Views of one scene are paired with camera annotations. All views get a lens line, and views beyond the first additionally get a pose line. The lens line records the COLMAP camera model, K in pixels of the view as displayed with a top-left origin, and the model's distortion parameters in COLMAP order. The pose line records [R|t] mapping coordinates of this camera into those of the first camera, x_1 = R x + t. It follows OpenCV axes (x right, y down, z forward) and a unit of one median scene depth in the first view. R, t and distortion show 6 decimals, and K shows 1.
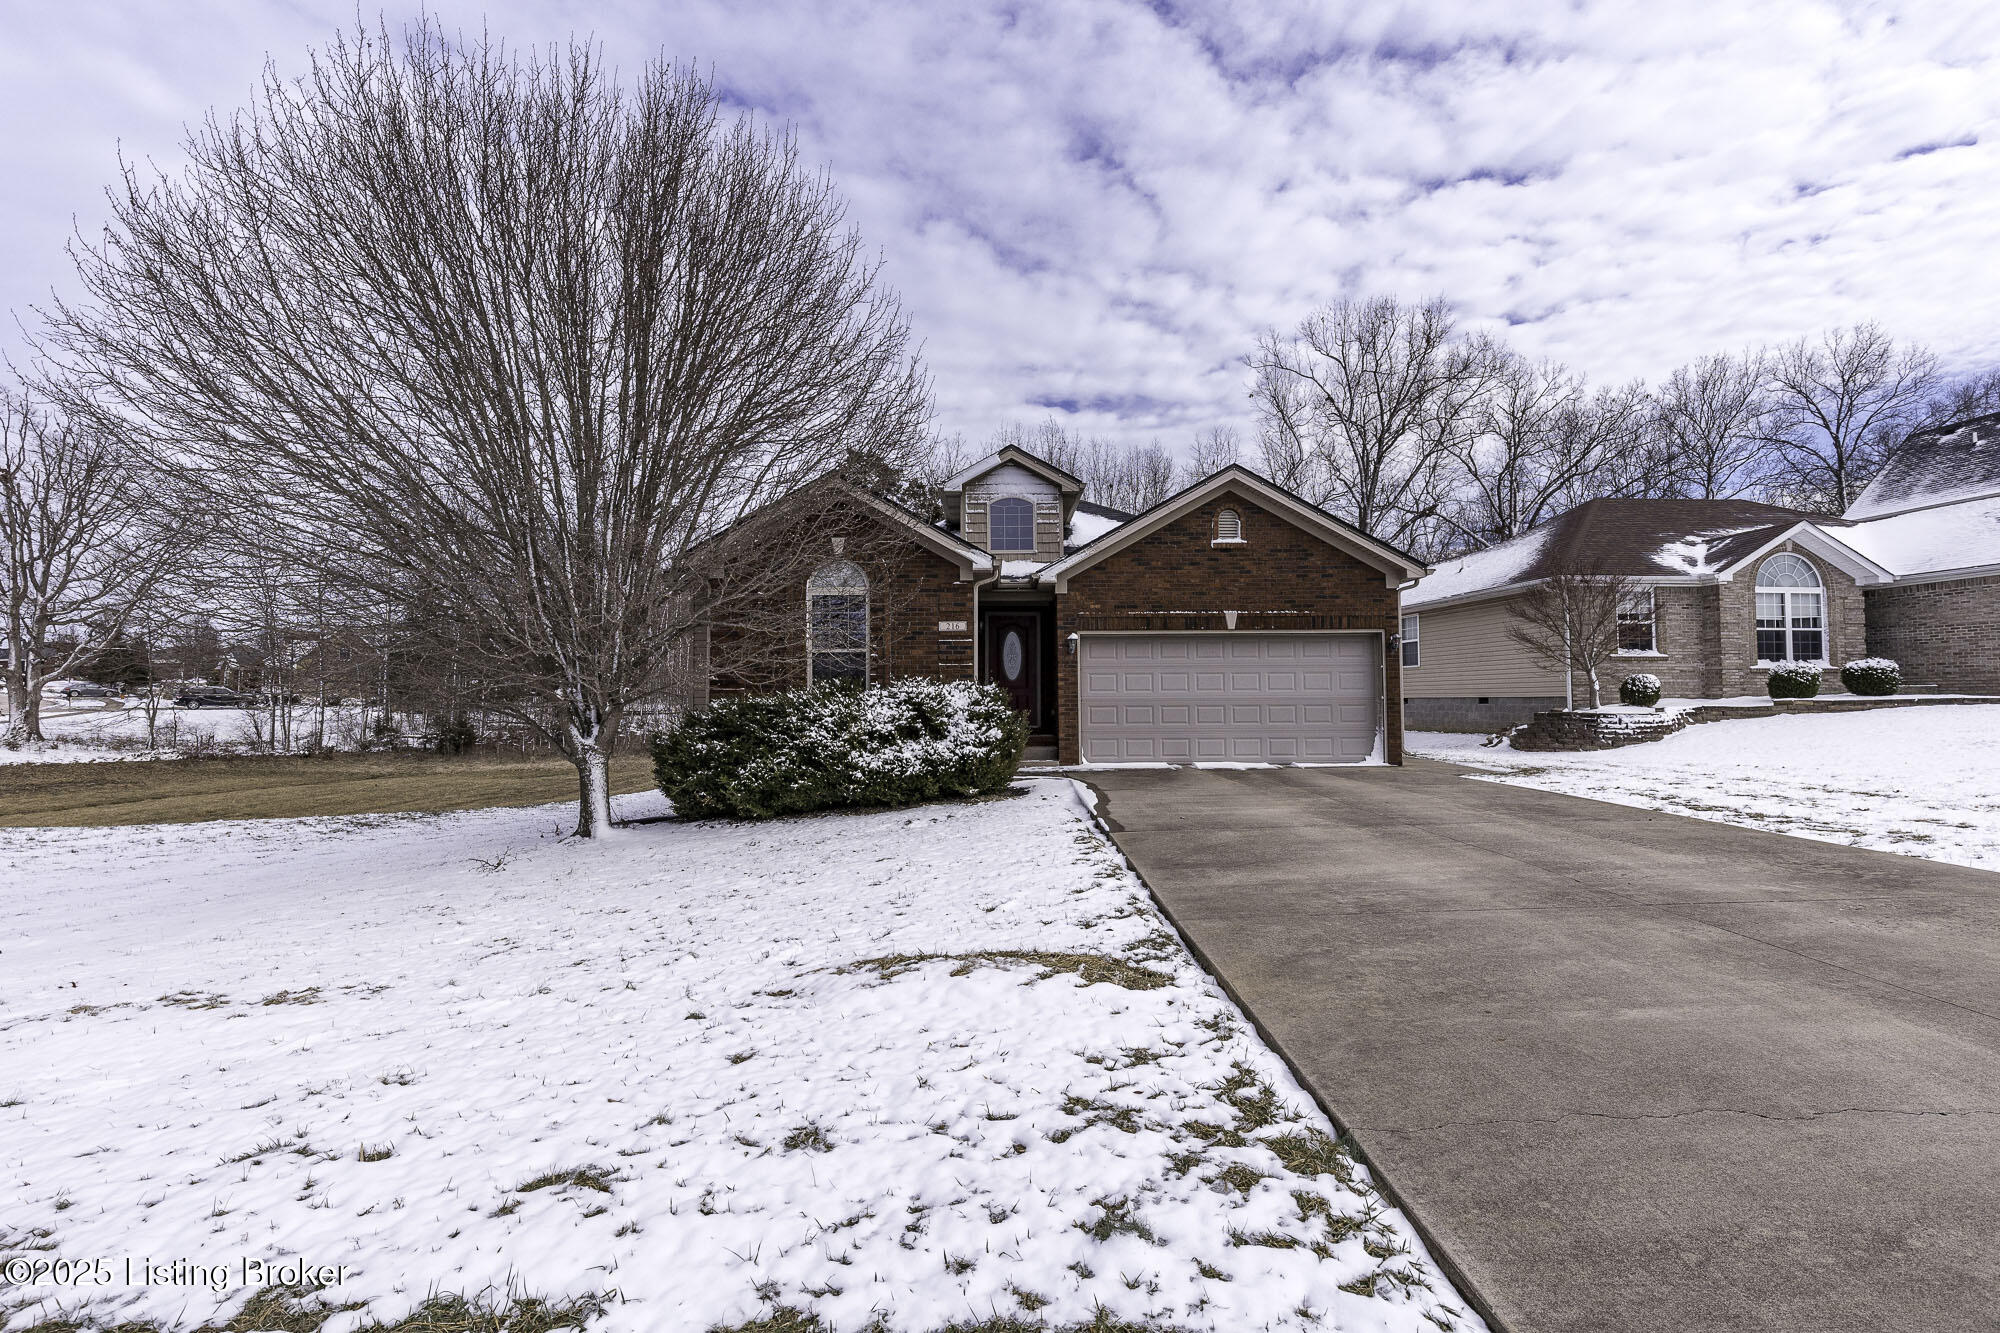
lens RADIAL K [[943.6, 0, 1000.0], [0, 943.6, 666.5], [0, 0, 1]] dist [0.007896, 0.000013]
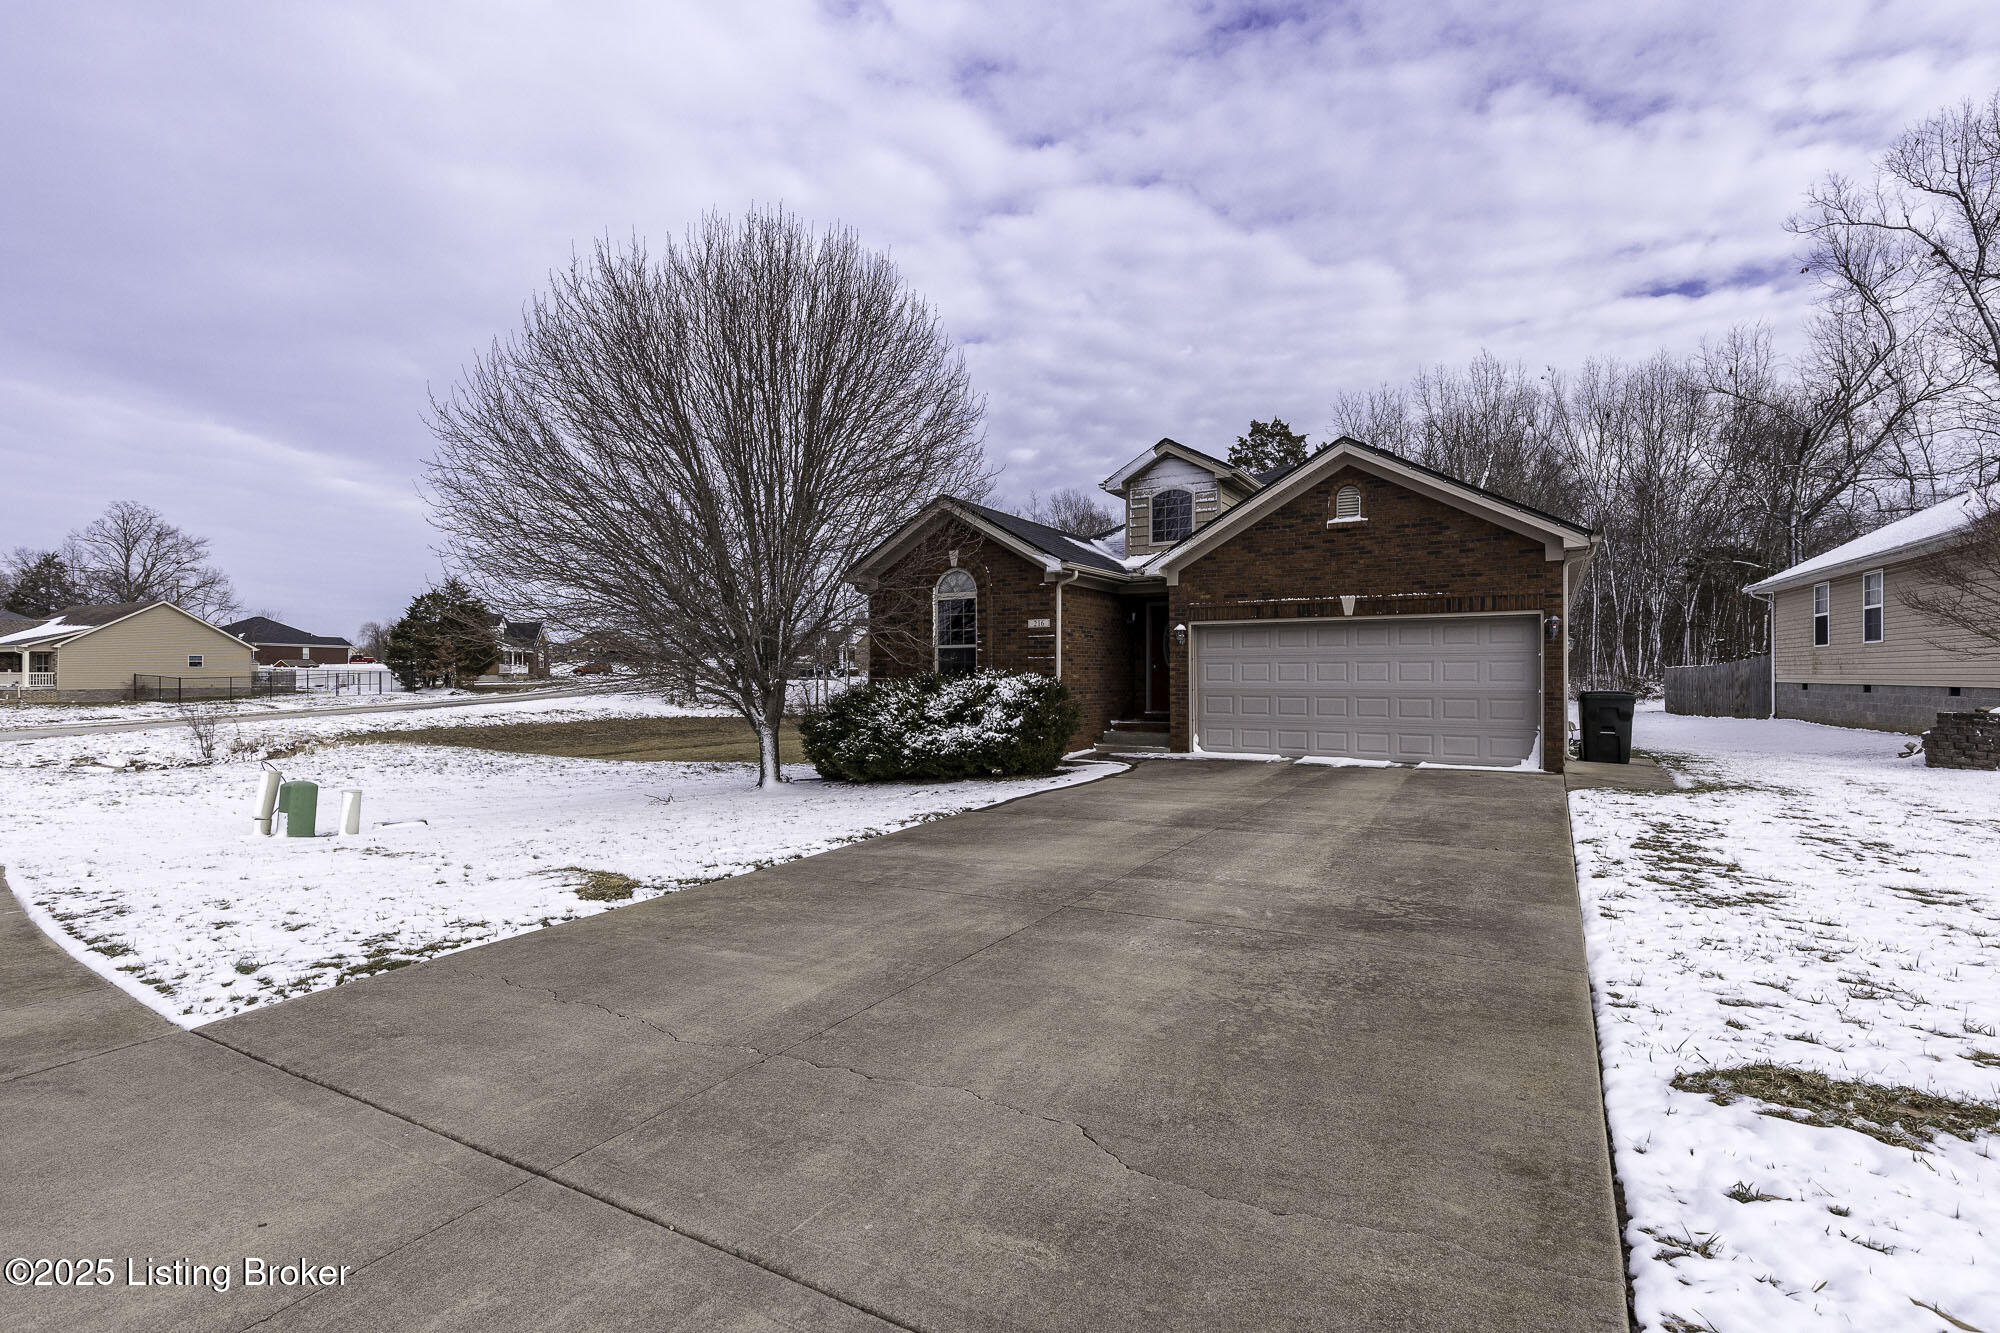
lens RADIAL K [[964.3, 0, 1000.0], [0, 964.3, 666.5], [0, 0, 1]] dist [0.008583, 0.000061]
pose [[0.839851, 0.000896, -0.542816, 0.479651], [0.016374, 0.999502, 0.026983, -0.020955], [0.542570, -0.031549, 0.839418, 0.017135]]
